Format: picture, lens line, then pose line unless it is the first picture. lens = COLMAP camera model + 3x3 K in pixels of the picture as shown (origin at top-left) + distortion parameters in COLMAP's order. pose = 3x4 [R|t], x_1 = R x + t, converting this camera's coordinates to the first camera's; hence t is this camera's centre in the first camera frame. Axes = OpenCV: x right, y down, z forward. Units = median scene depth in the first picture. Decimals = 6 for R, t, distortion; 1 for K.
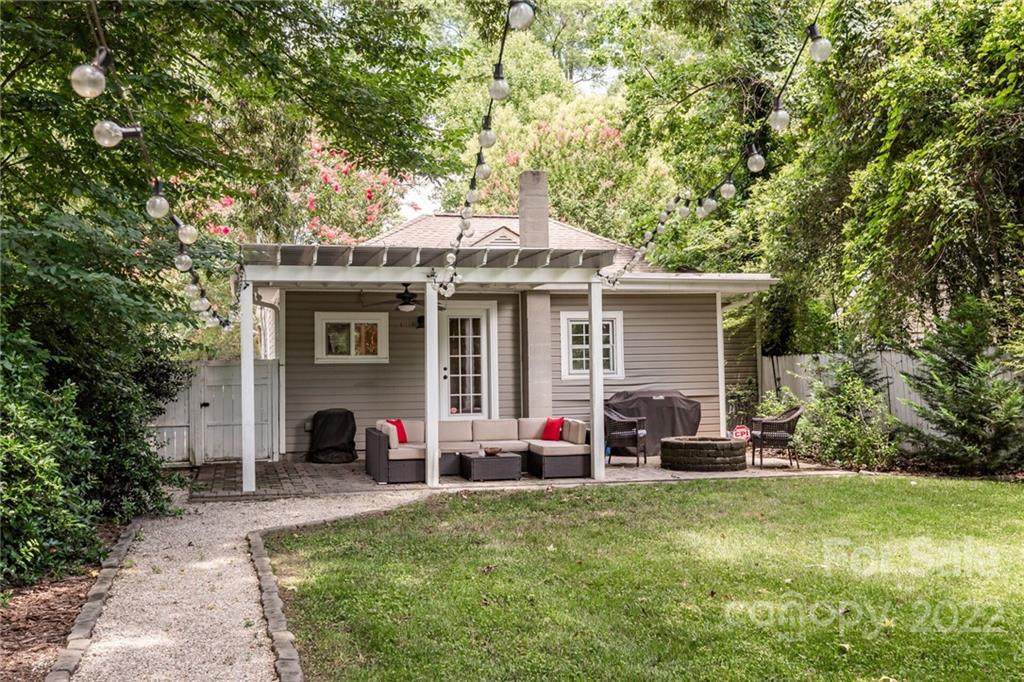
lens RADIAL K [[982.7, 0, 512.7], [0, 982.7, 339.8], [0, 0, 1]] dist [-0.023081, 0.000000]
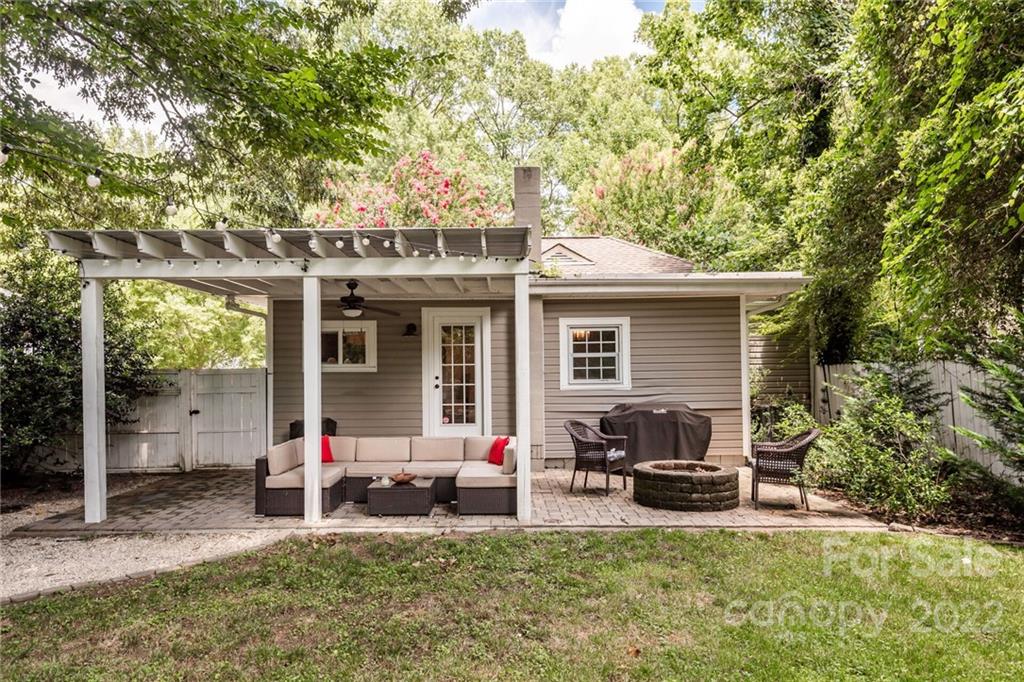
lens RADIAL K [[665.6, 0, 519.9], [0, 665.6, 374.0], [0, 0, 1]] dist [-0.003421, 0.003296]
pose [[0.970281, 0.004856, -0.241932, 0.171275], [0.003266, 0.999445, 0.033160, 0.004077], [0.241958, -0.032965, 0.969726, 0.379654]]
